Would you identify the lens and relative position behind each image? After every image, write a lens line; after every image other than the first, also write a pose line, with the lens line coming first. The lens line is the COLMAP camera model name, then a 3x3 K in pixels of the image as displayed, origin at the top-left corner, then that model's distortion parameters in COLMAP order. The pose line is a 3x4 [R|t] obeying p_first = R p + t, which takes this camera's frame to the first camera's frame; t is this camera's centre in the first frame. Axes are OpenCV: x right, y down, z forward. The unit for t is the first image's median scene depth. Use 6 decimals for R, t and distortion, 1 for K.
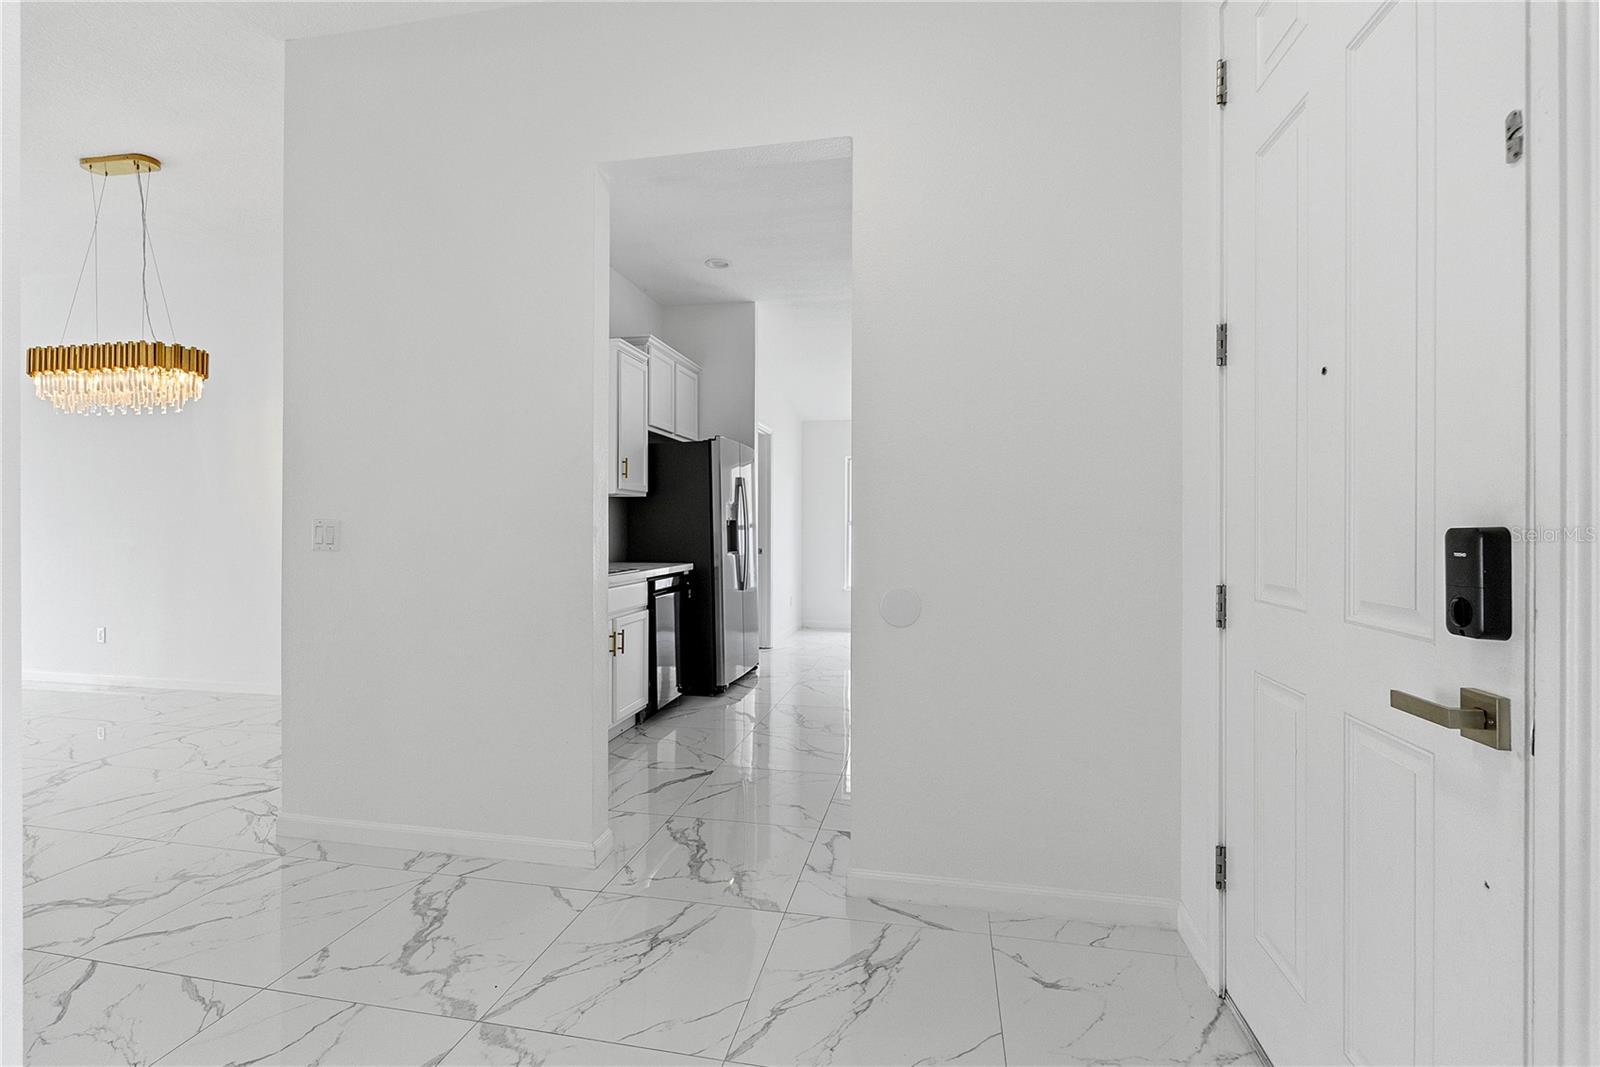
lens RADIAL K [[706.0, 0, 803.8], [0, 706.0, 527.0], [0, 0, 1]] dist [-0.000039, -0.001877]
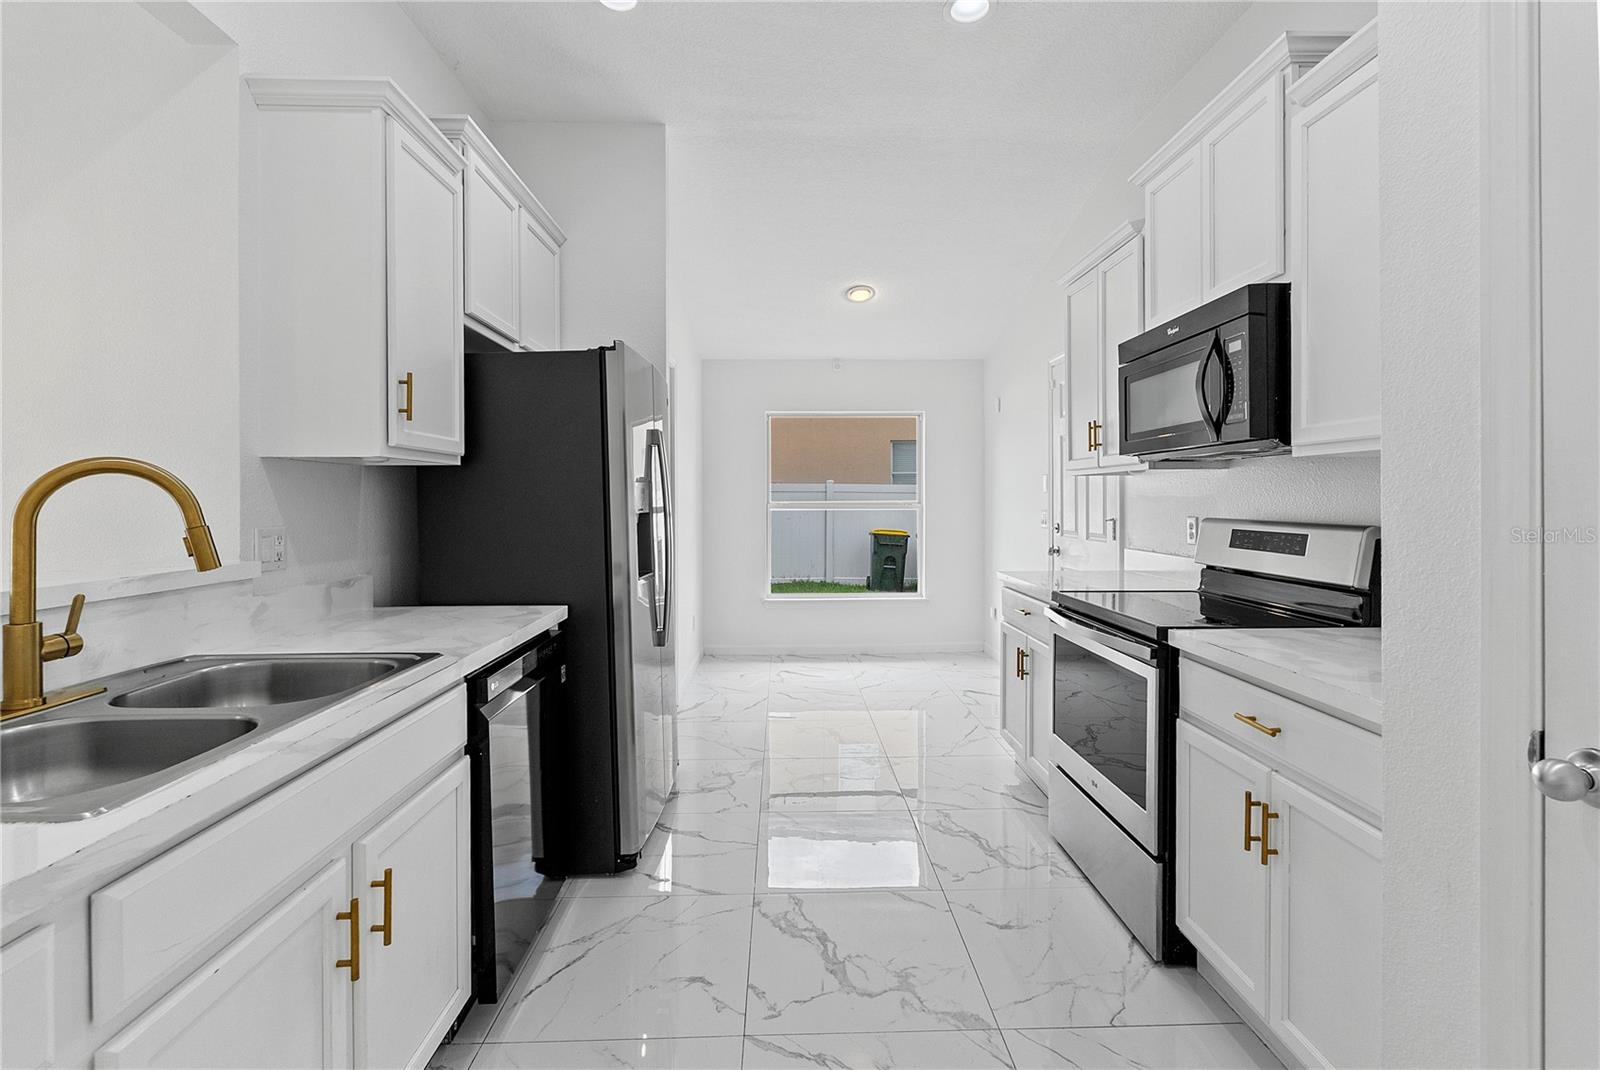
lens RADIAL K [[706.0, 0, 799.6], [0, 706.0, 514.8], [0, 0, 1]] dist [-0.000039, -0.001877]
pose [[0.974675, -0.005603, 0.223558, -0.110144], [0.000738, 0.999761, 0.021839, -0.020501], [-0.223627, -0.021121, 0.974446, 0.497807]]
